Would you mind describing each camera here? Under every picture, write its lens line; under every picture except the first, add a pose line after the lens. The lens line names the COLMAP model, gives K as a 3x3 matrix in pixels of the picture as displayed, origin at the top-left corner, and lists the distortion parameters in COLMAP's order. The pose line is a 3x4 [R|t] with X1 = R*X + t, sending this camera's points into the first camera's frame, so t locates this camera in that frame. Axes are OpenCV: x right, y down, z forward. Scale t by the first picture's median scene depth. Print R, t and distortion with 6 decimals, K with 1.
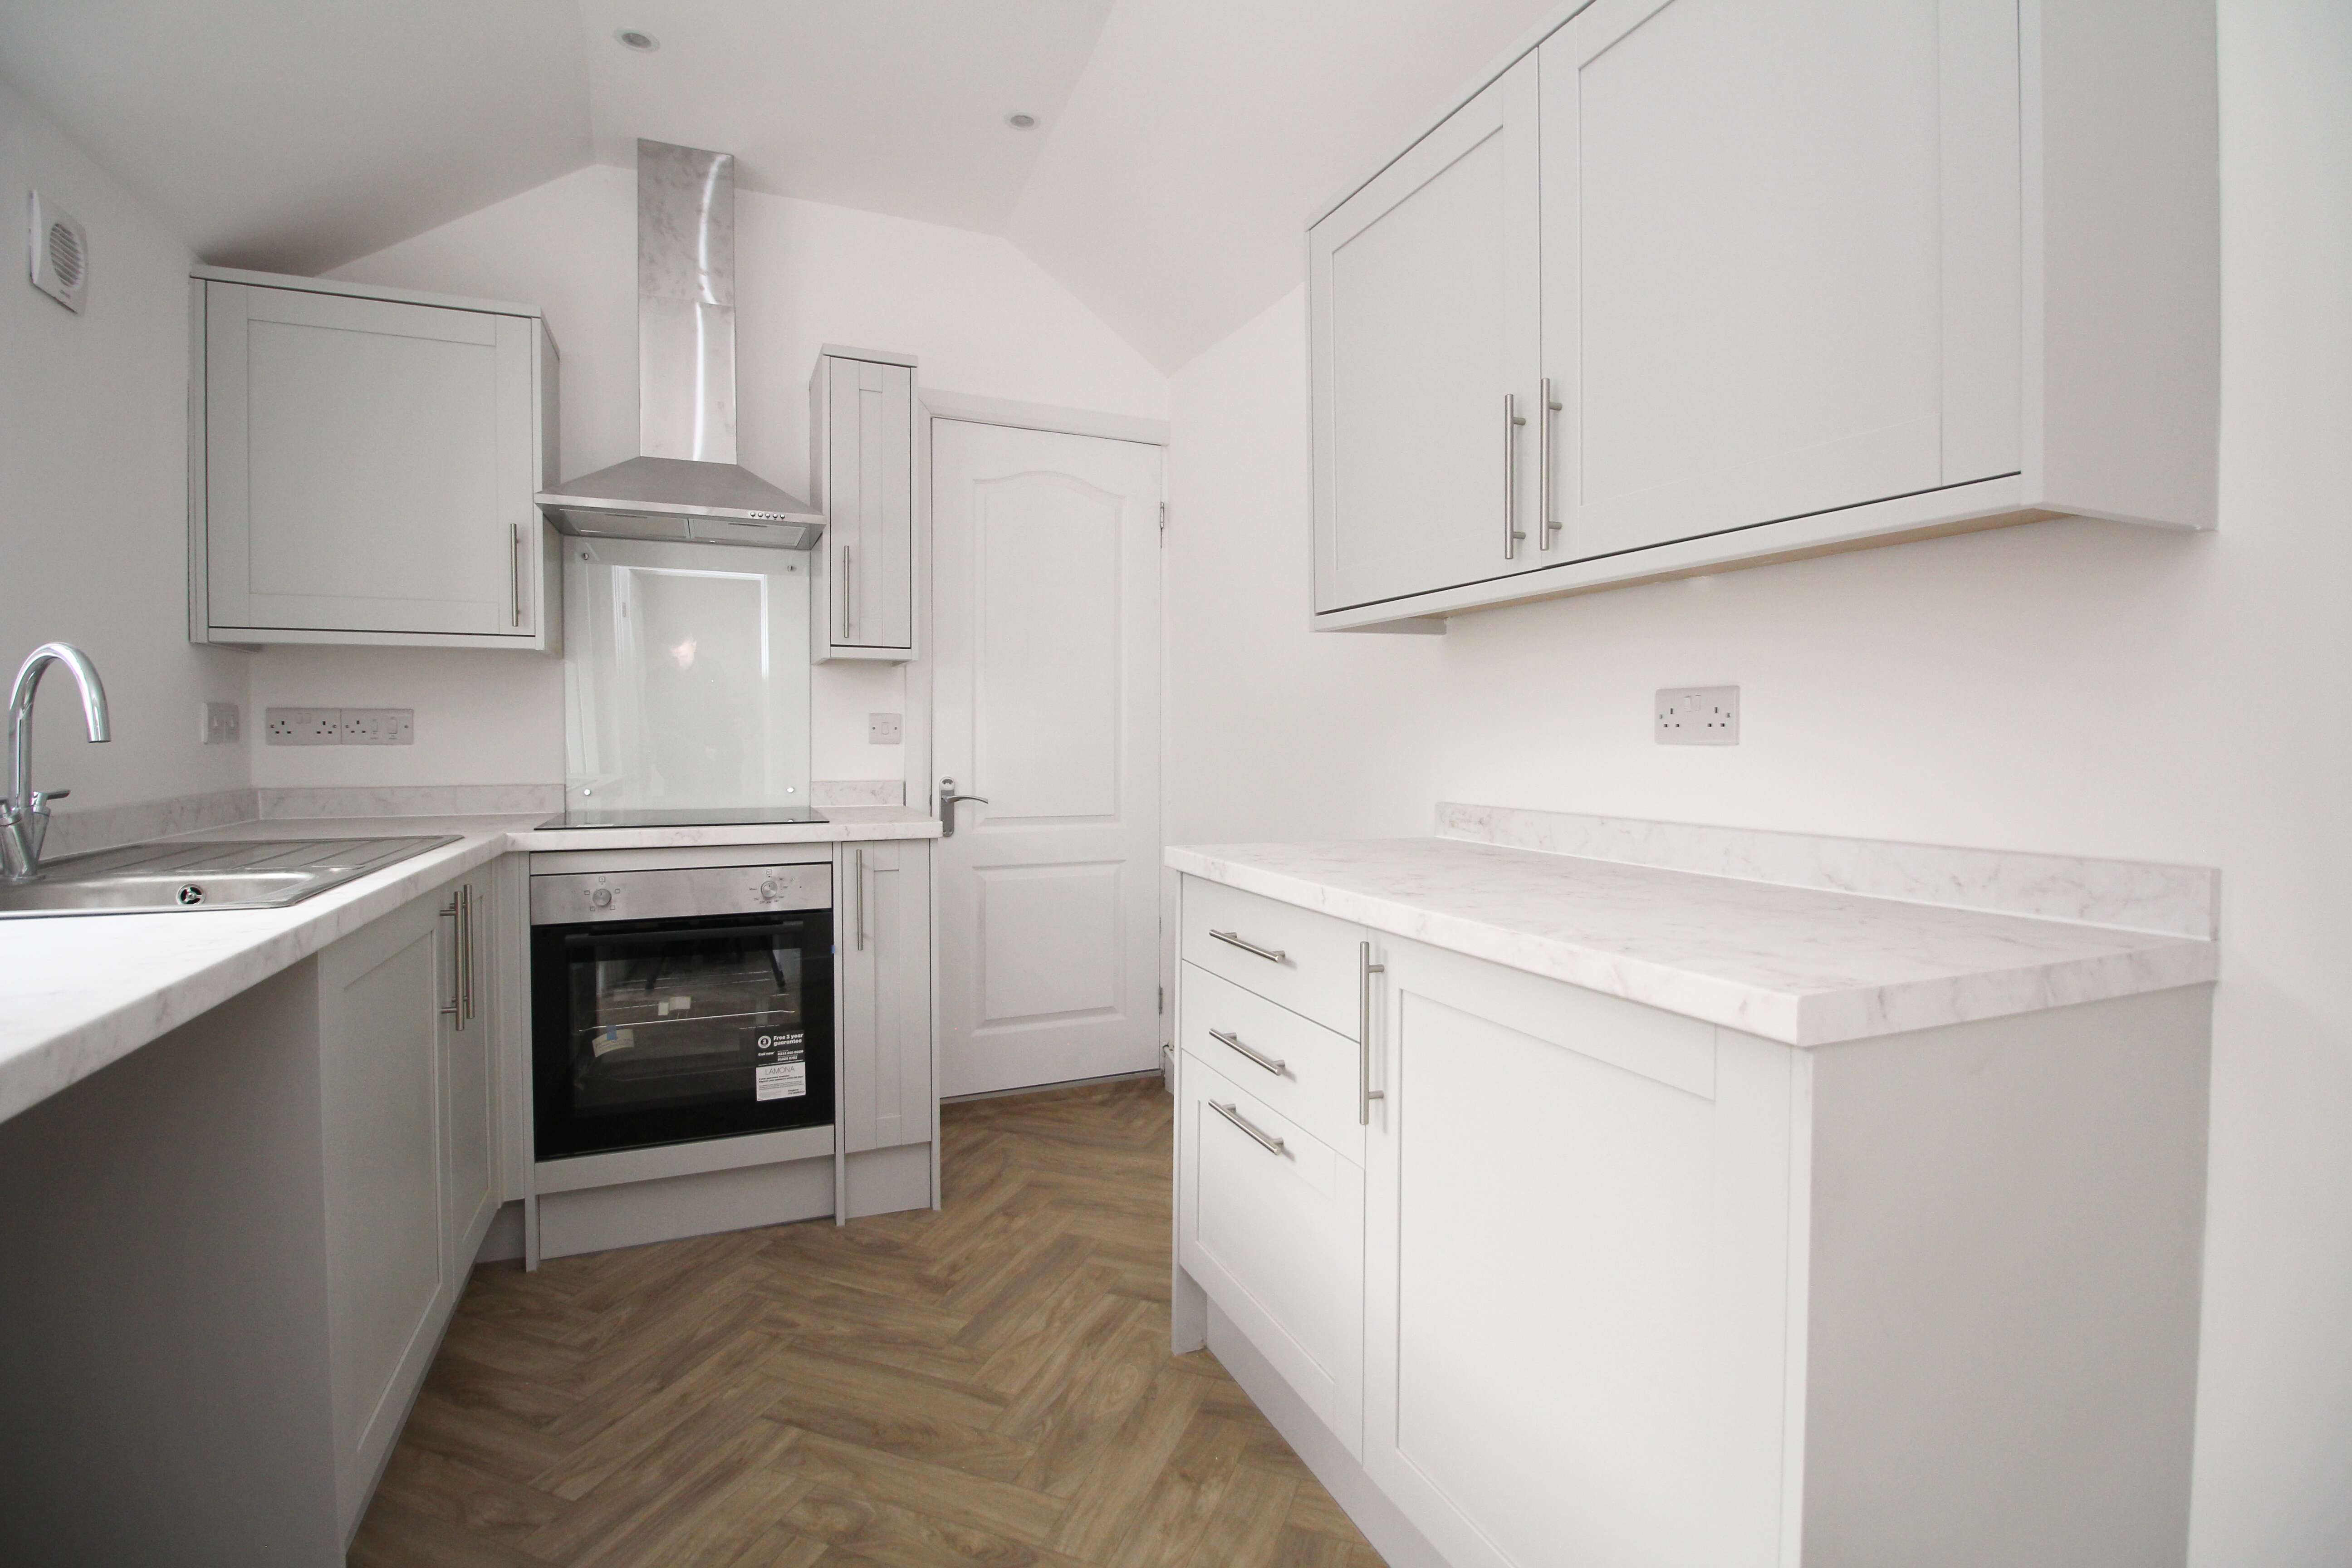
lens RADIAL K [[1077.6, 0, 1171.0], [0, 1077.6, 761.3], [0, 0, 1]] dist [0.002204, -0.010973]
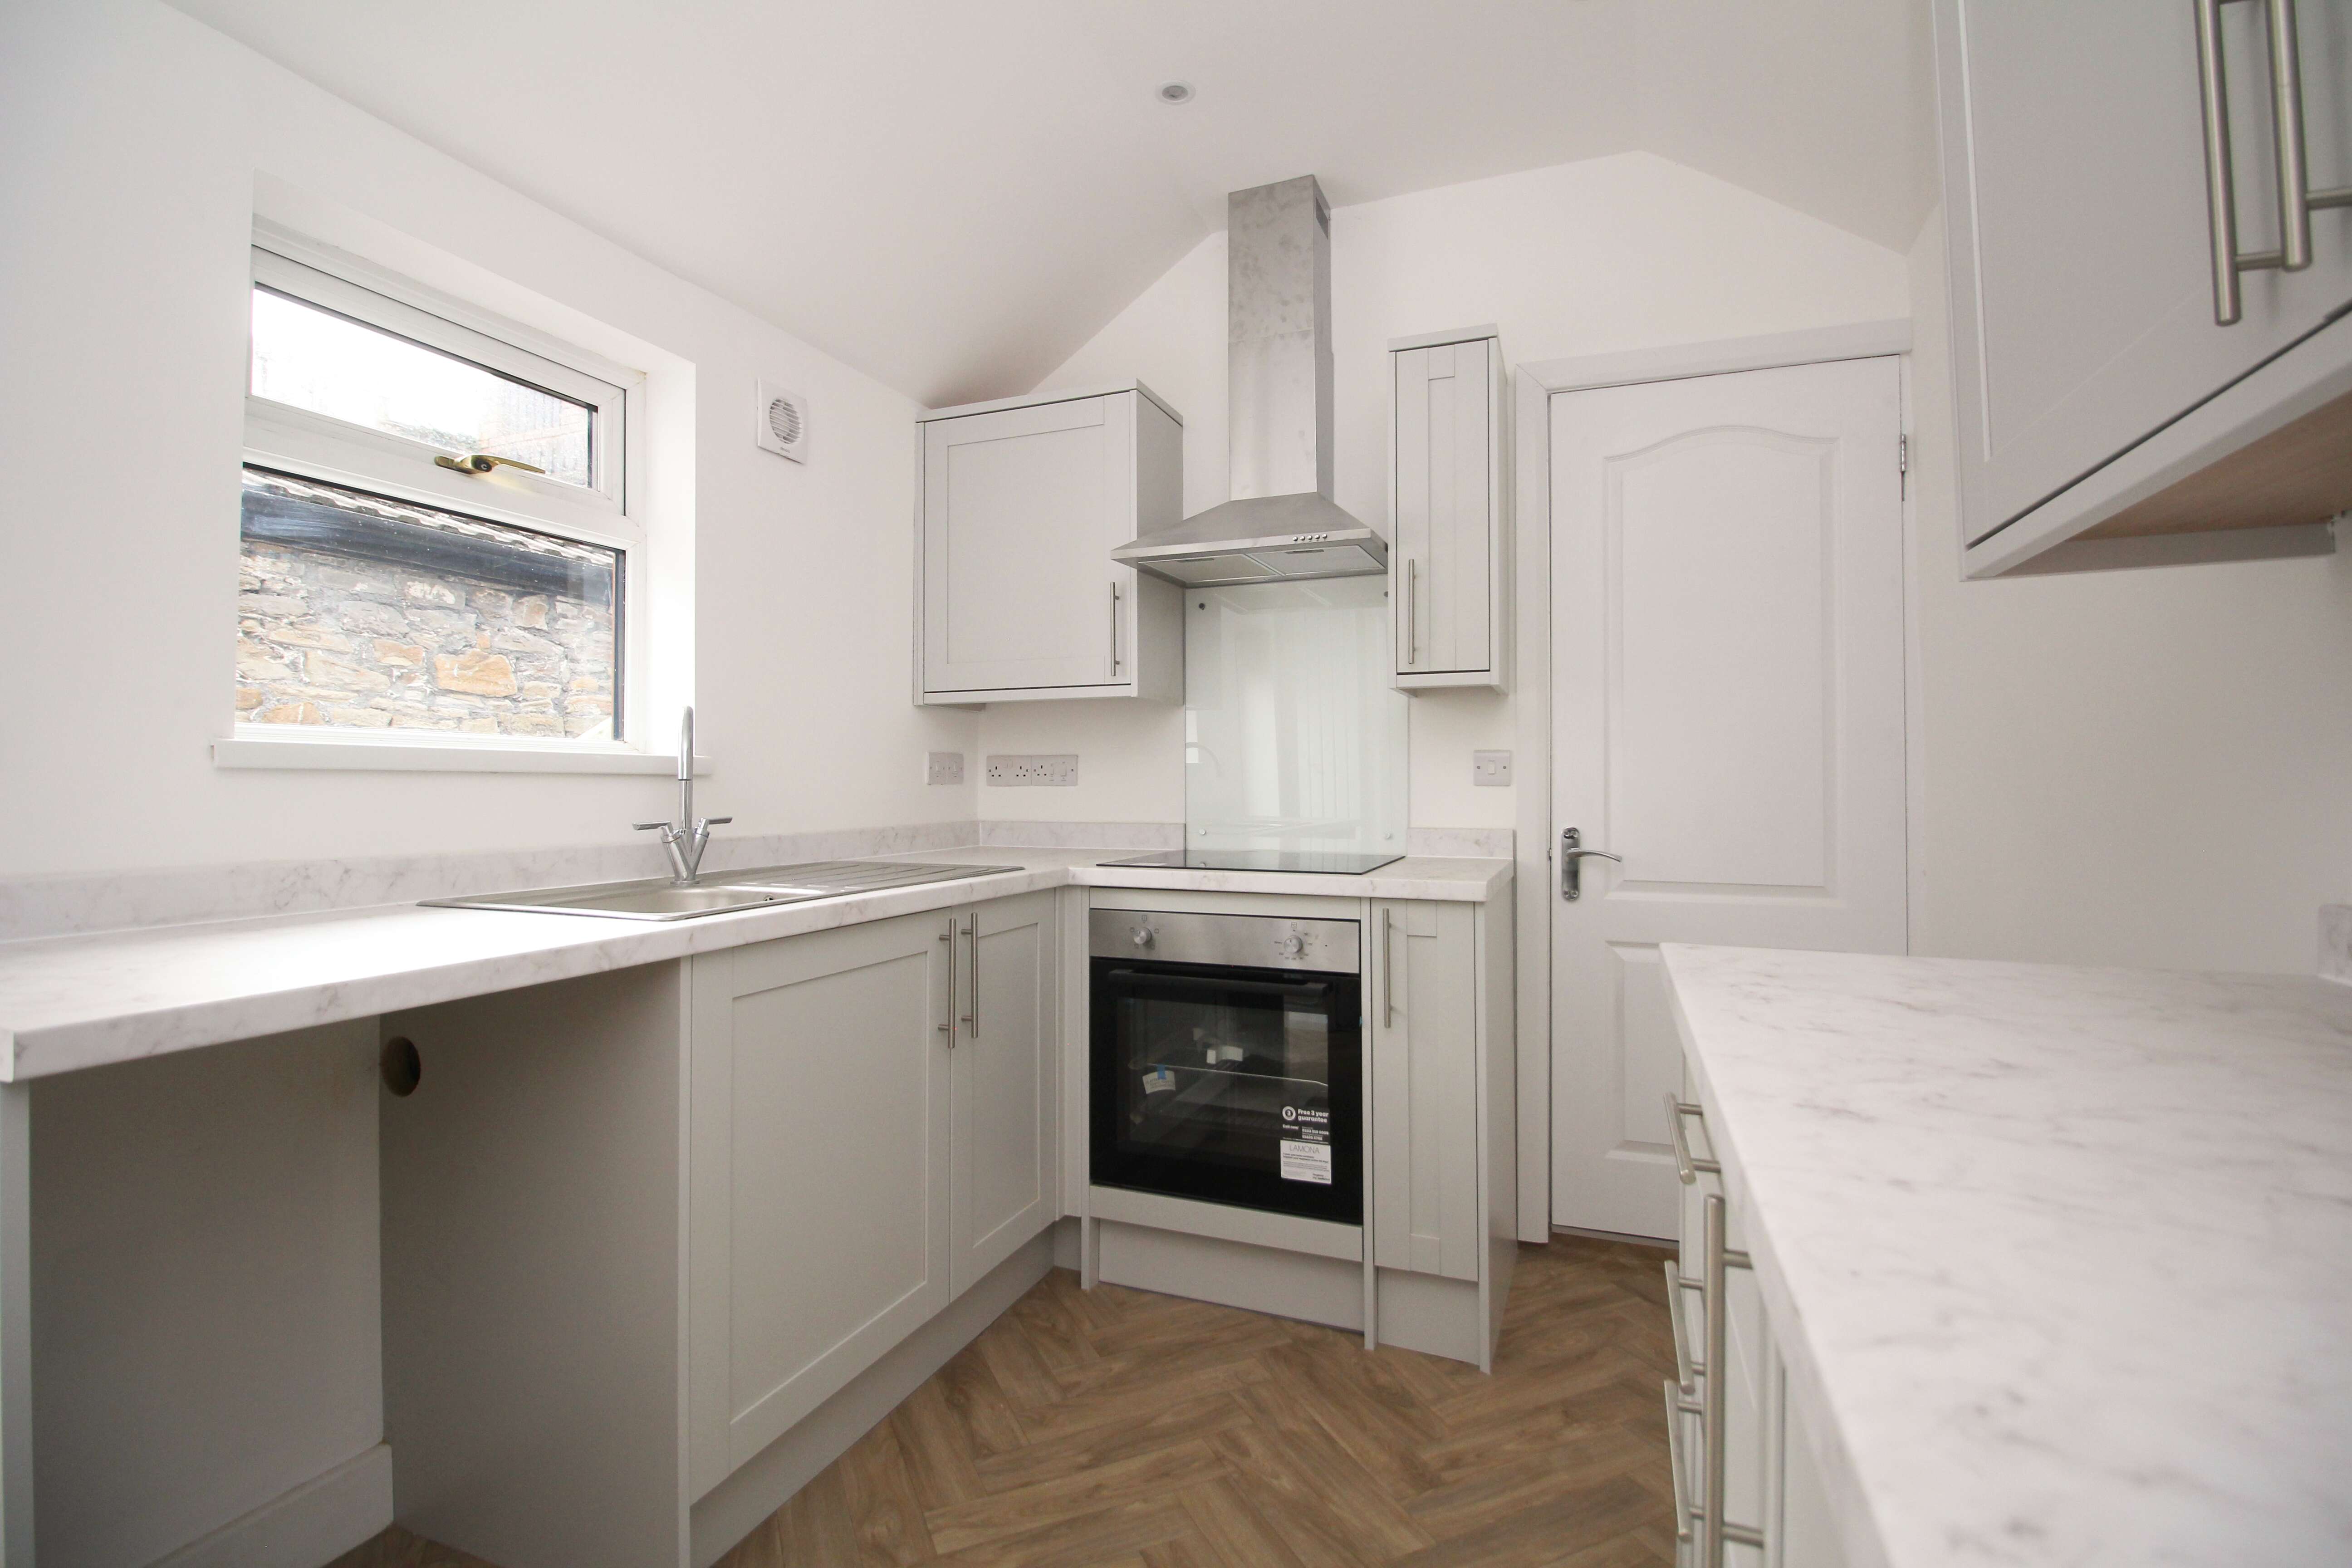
lens RADIAL K [[1077.6, 0, 1171.0], [0, 1077.6, 761.3], [0, 0, 1]] dist [0.002204, -0.010973]
pose [[0.716440, -0.015492, -0.697477, 0.189835], [-0.014359, 0.999214, -0.036944, -0.000606], [0.697501, 0.036483, 0.715654, 0.273332]]
